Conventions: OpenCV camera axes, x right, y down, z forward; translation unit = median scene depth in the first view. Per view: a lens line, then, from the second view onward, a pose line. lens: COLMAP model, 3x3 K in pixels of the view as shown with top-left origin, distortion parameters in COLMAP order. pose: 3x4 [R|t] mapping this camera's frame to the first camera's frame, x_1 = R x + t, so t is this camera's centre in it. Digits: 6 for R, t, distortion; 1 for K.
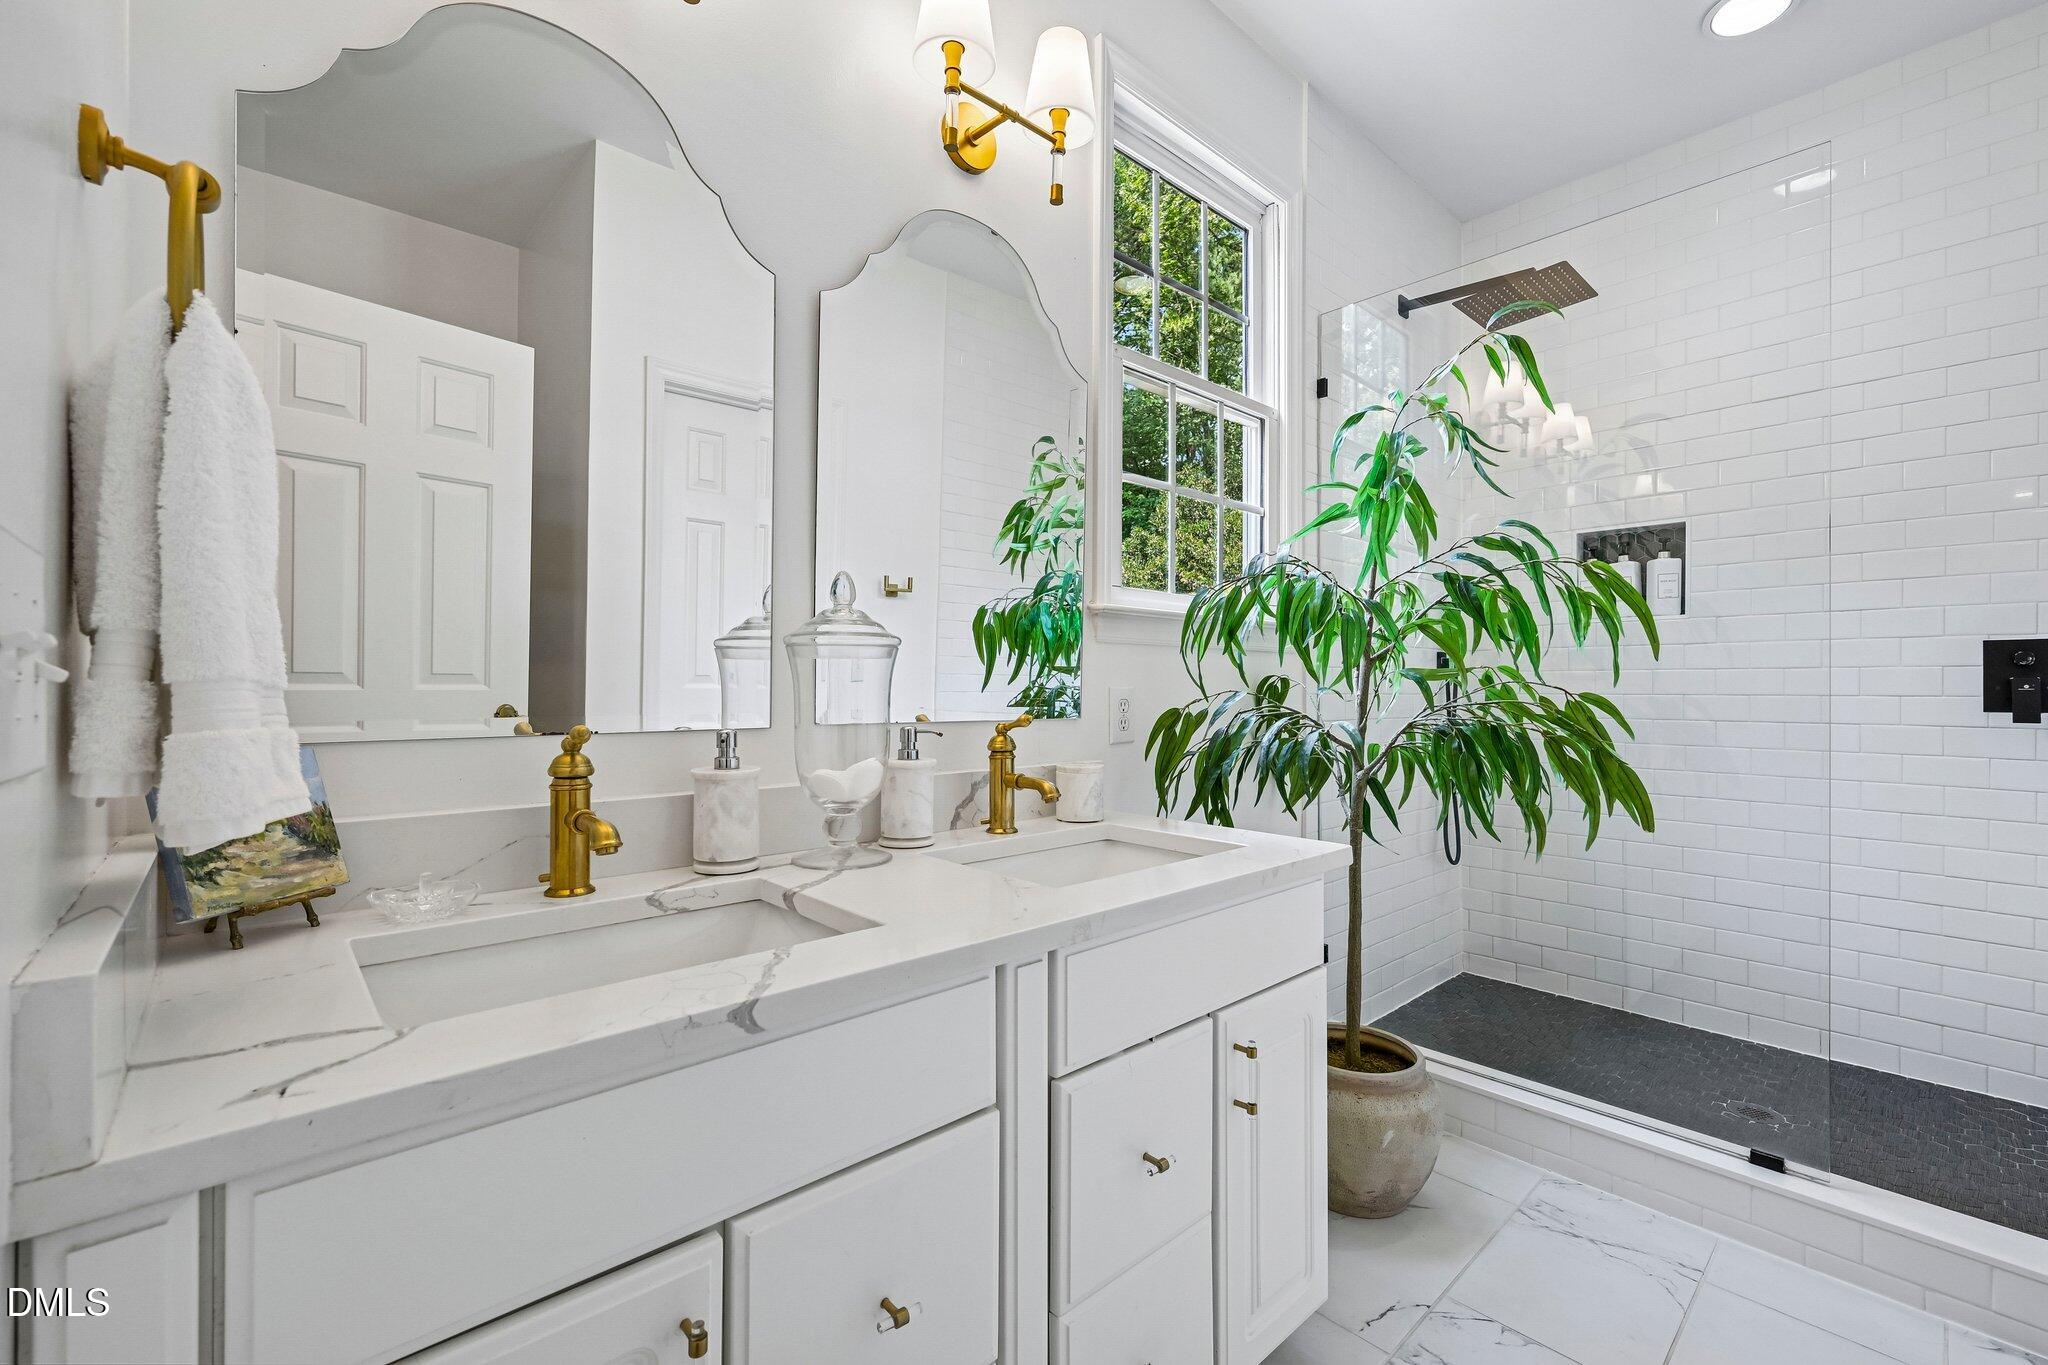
lens RADIAL K [[859.0, 0, 1025.0], [0, 859.0, 684.5], [0, 0, 1]] dist [0.000048, 0.000781]
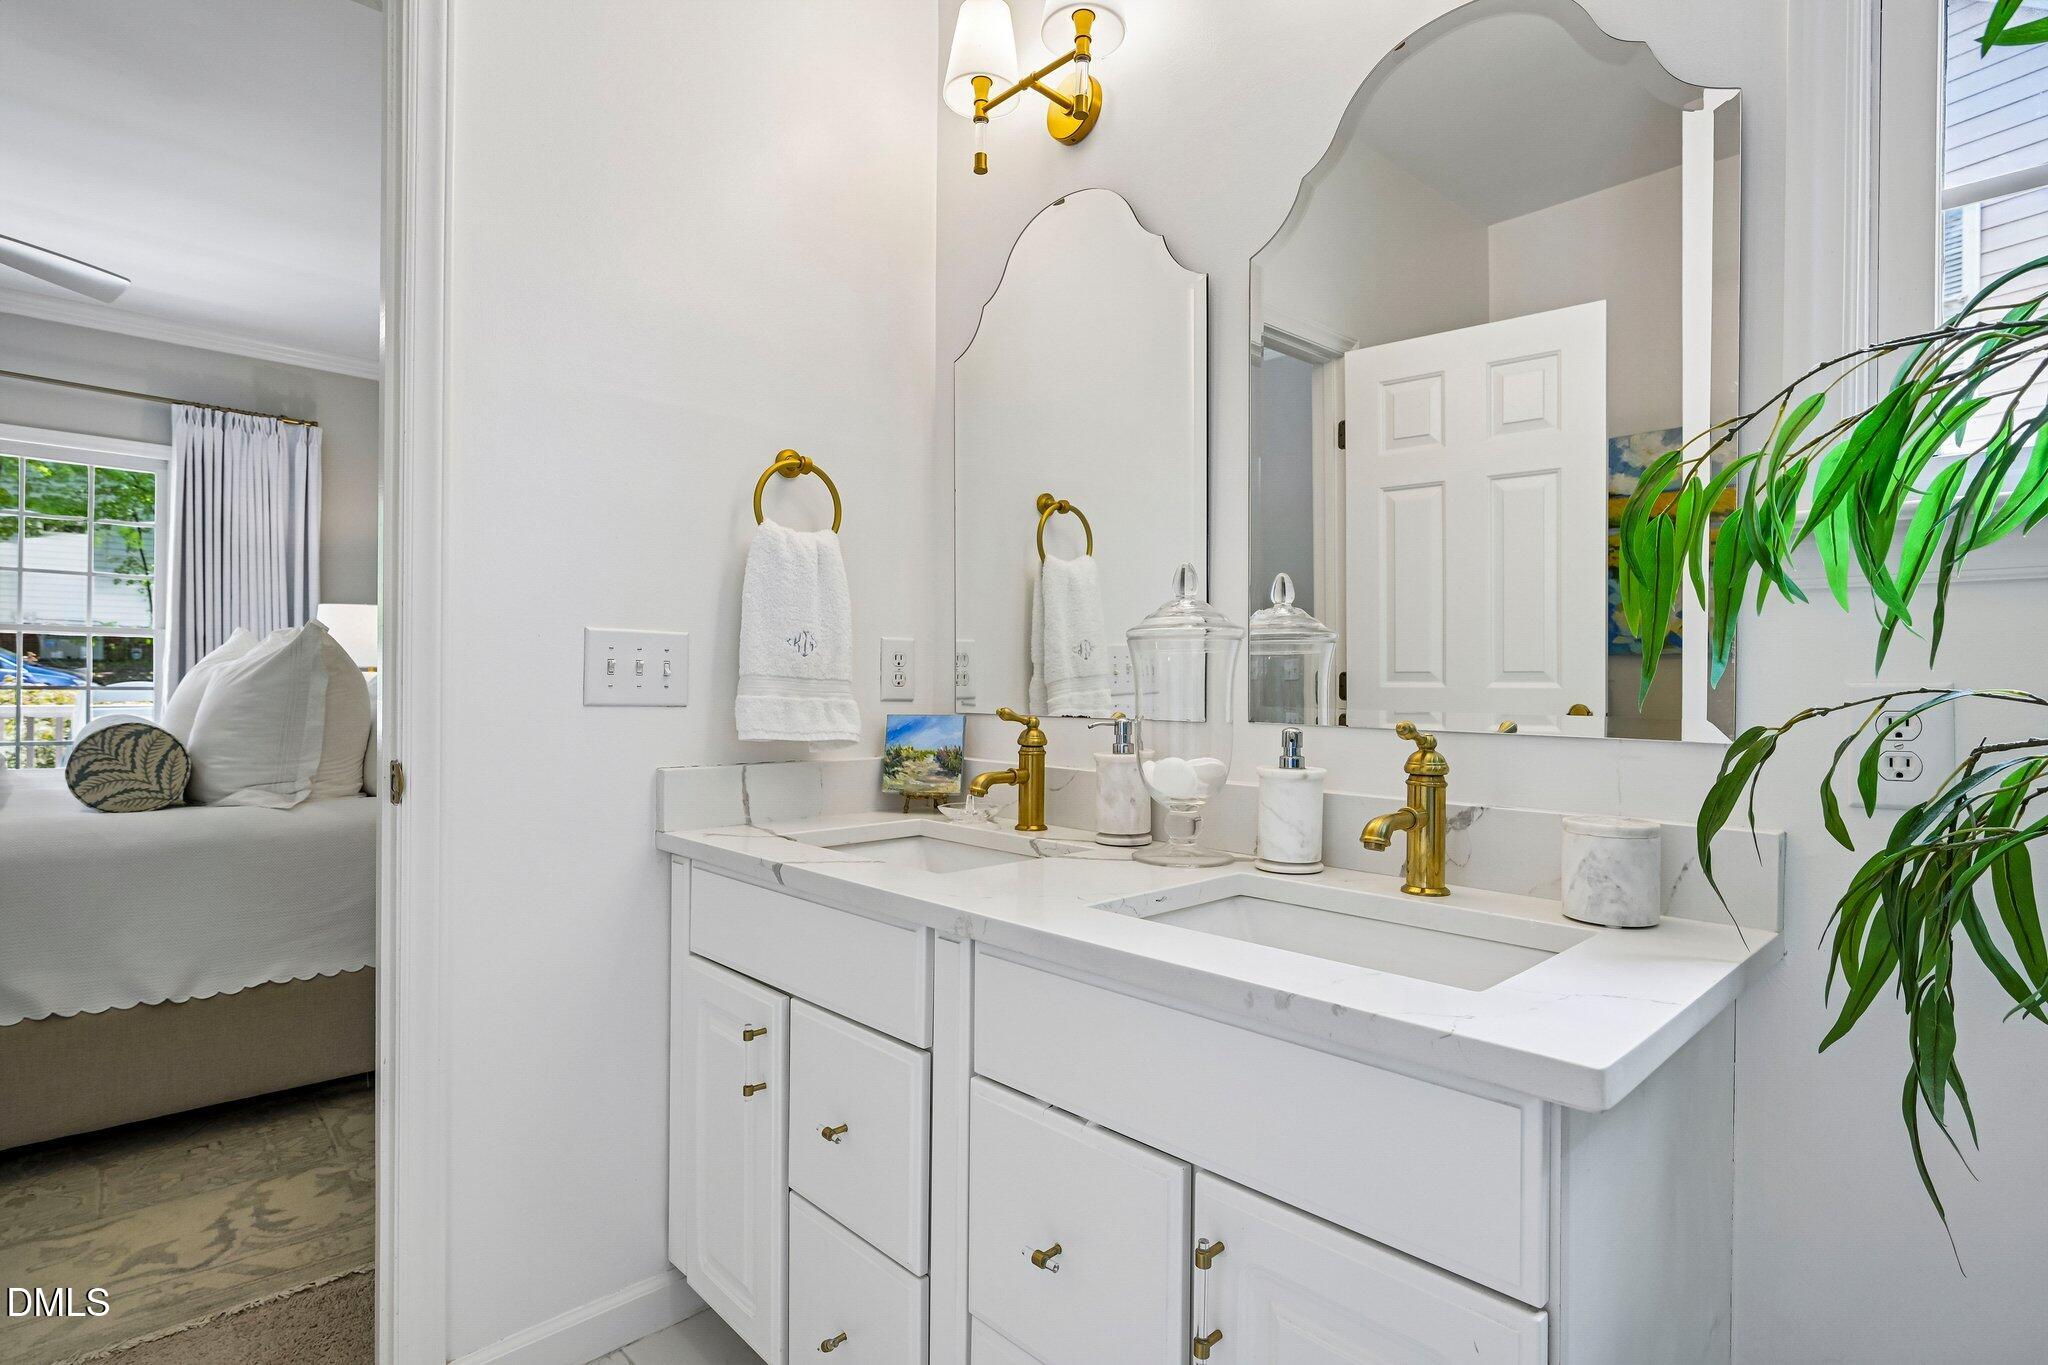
lens RADIAL K [[1011.1, 0, 1018.8], [0, 1011.1, 687.8], [0, 0, 1]] dist [-0.000063, -0.000238]
pose [[0.019519, 0.002018, -0.999807, 0.601143], [0.000125, 0.999998, 0.002021, 0.004942], [0.999809, -0.000164, 0.019519, 0.507583]]
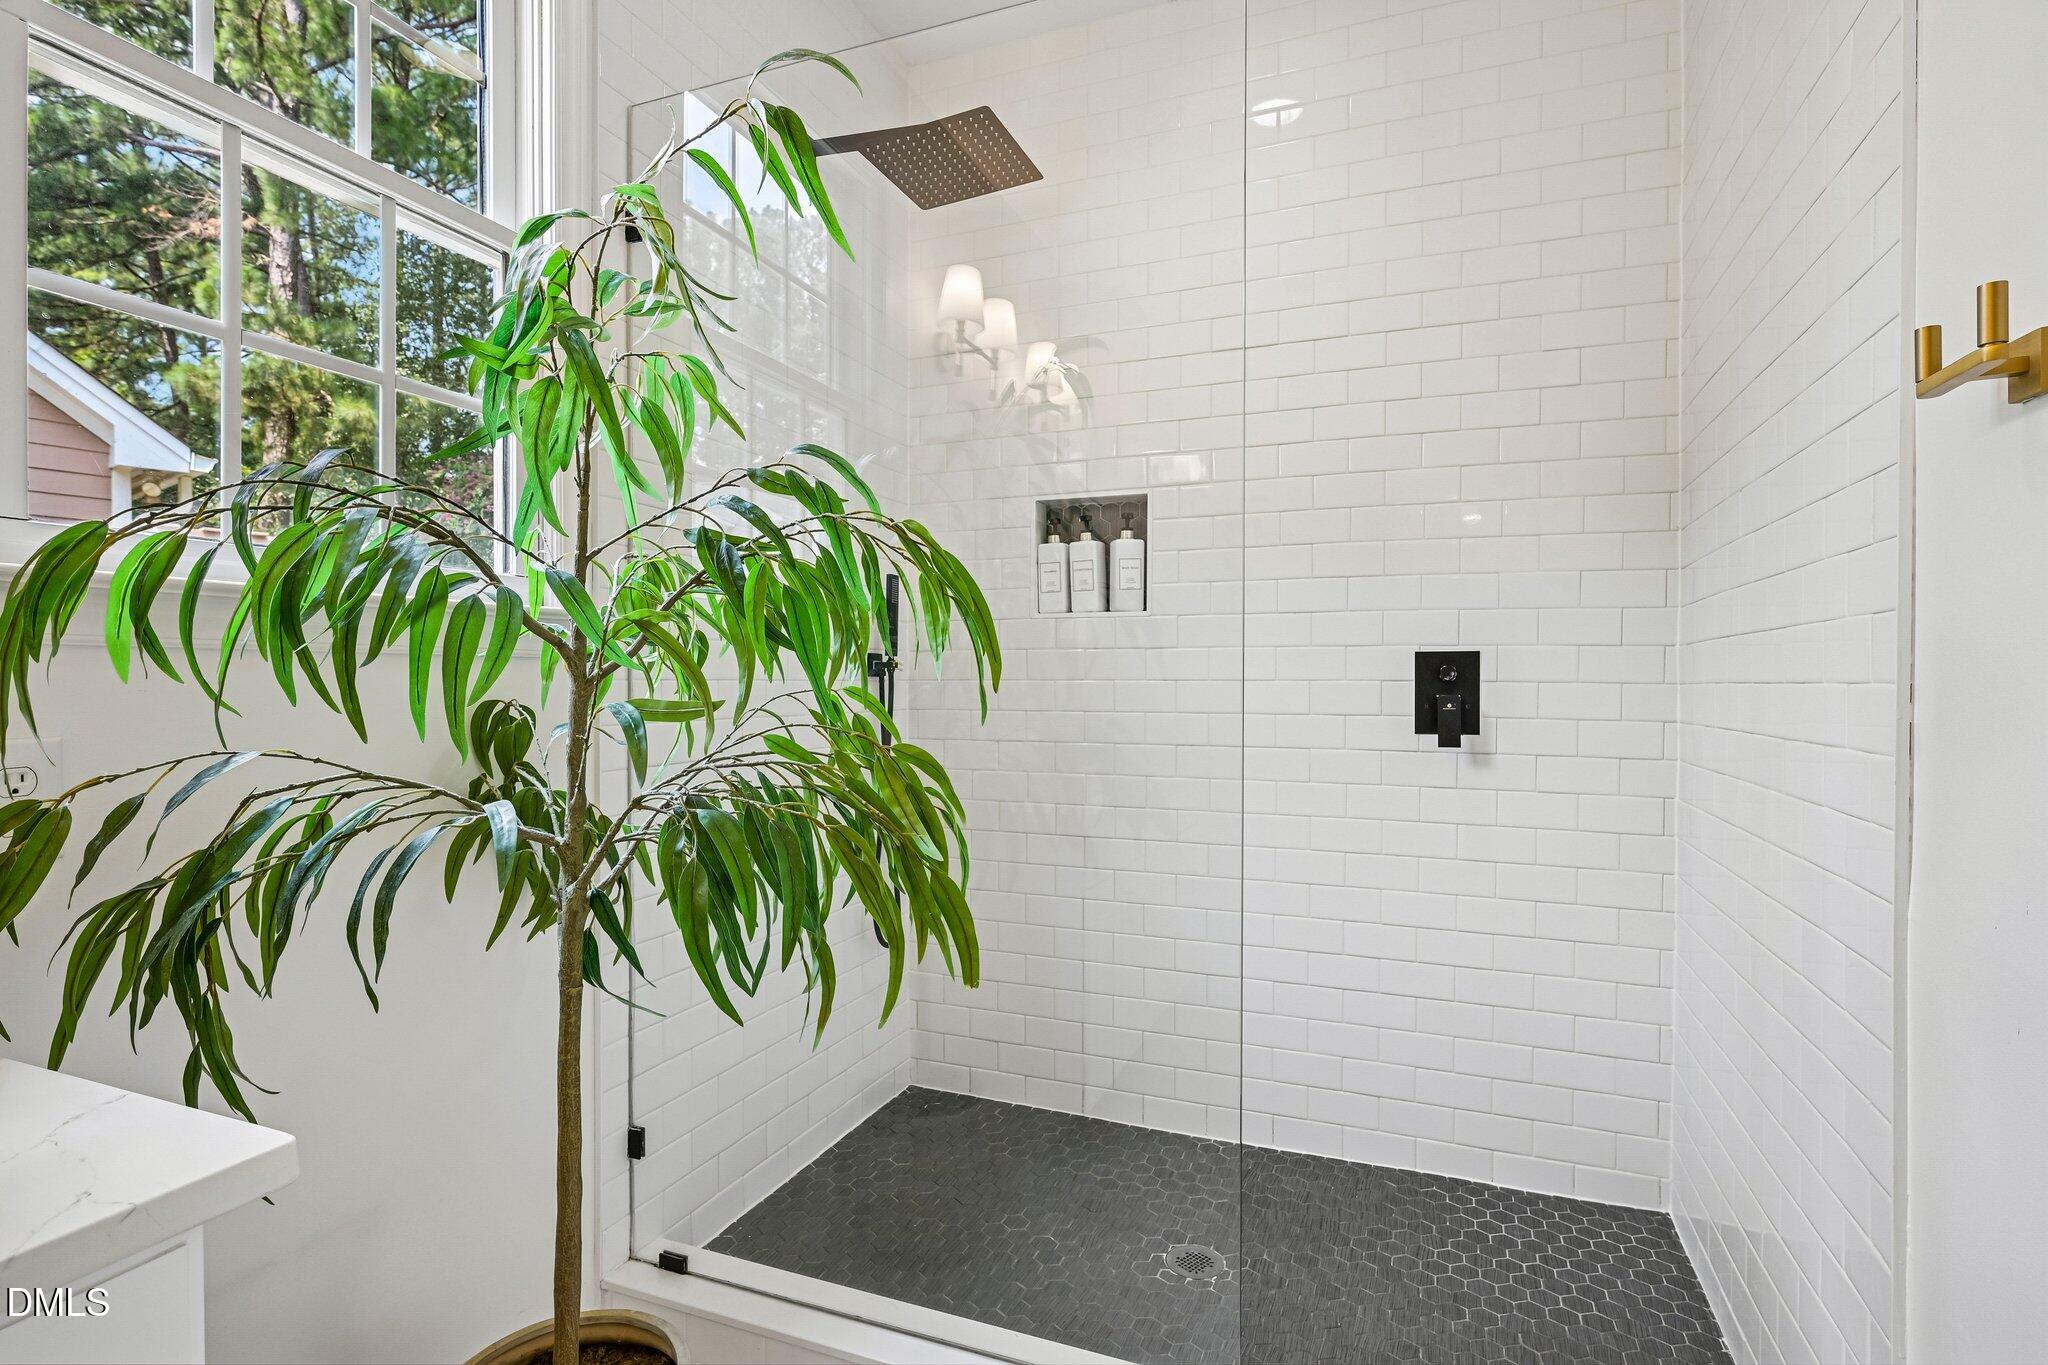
lens RADIAL K [[1011.1, 0, 1018.8], [0, 1011.1, 687.8], [0, 0, 1]] dist [-0.000063, -0.000238]
pose [[0.902304, -0.005913, 0.431060, 0.343560], [0.000174, 0.999911, 0.013352, -0.030785], [-0.431100, -0.011973, 0.902225, 0.275484]]
